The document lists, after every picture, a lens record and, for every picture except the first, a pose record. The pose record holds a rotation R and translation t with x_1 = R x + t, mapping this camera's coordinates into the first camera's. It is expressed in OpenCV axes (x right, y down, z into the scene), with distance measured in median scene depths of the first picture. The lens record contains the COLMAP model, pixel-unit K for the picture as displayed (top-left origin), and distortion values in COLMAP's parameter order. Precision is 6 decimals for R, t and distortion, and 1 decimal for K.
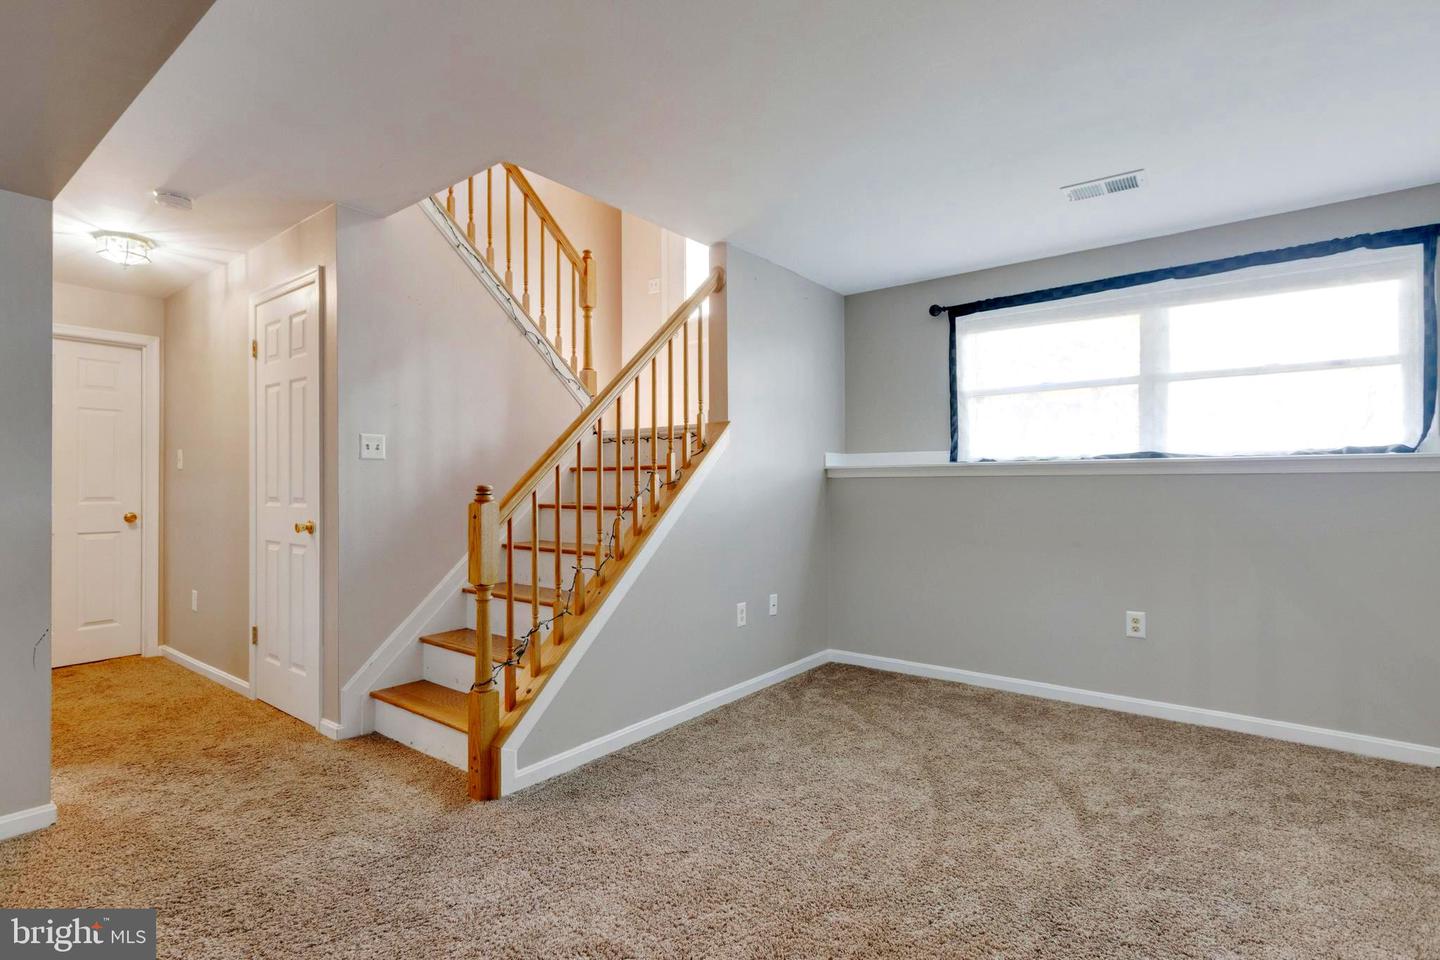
lens RADIAL K [[699.7, 0, 717.3], [0, 699.7, 483.6], [0, 0, 1]] dist [0.005440, -0.000966]
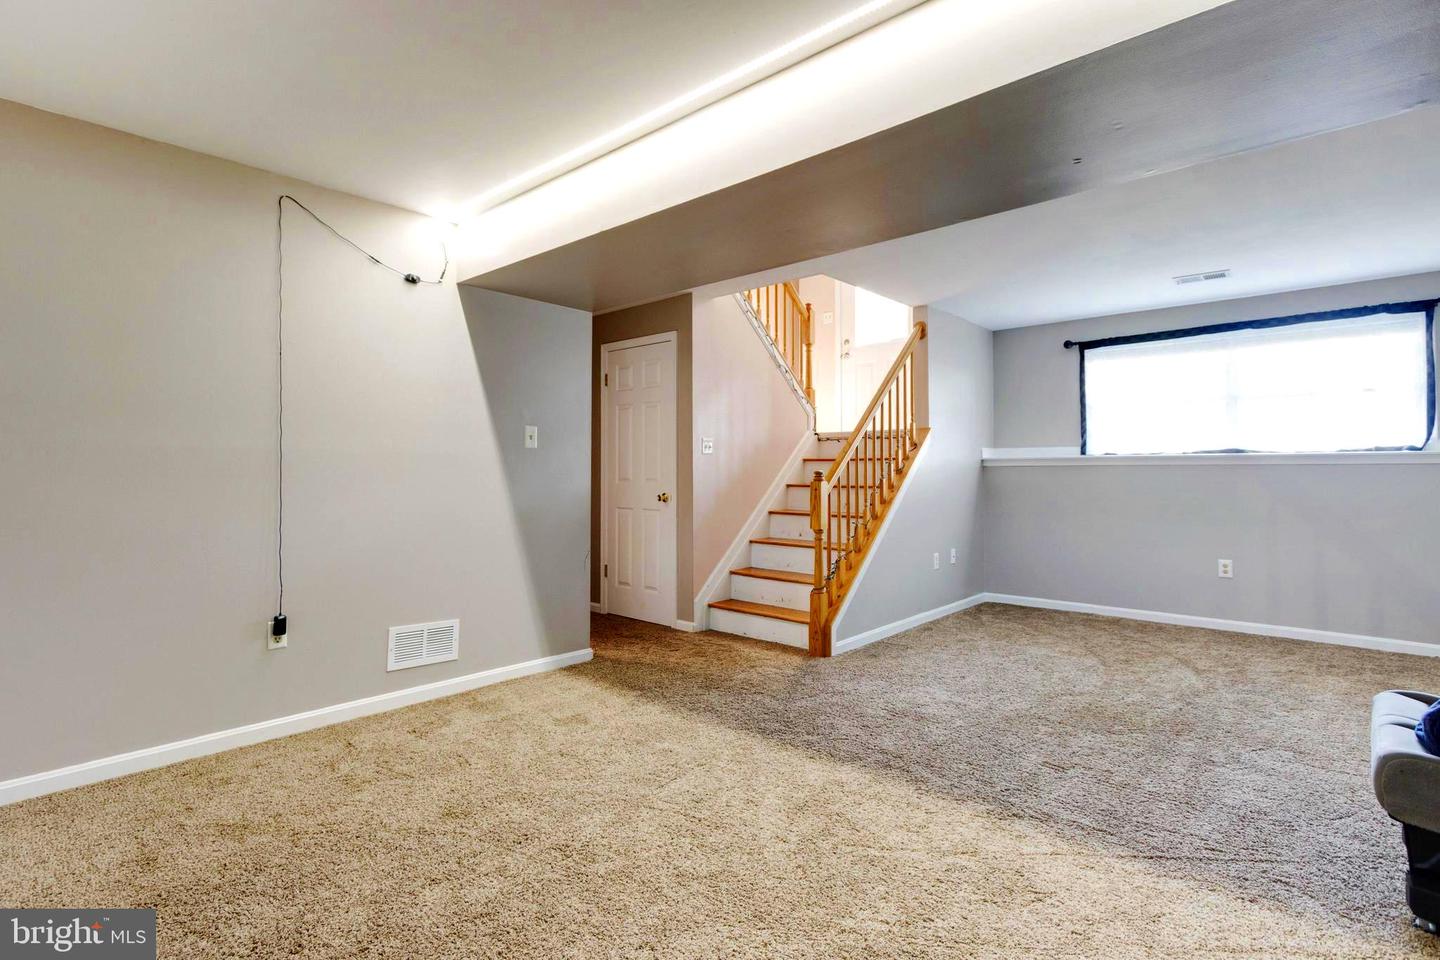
lens RADIAL K [[699.7, 0, 721.2], [0, 699.7, 459.9], [0, 0, 1]] dist [0.005440, -0.000966]
pose [[0.997294, 0.001078, -0.073515, -0.332696], [-0.002178, 0.999887, -0.014887, 0.000851], [0.073491, 0.015007, 0.997183, -0.520511]]
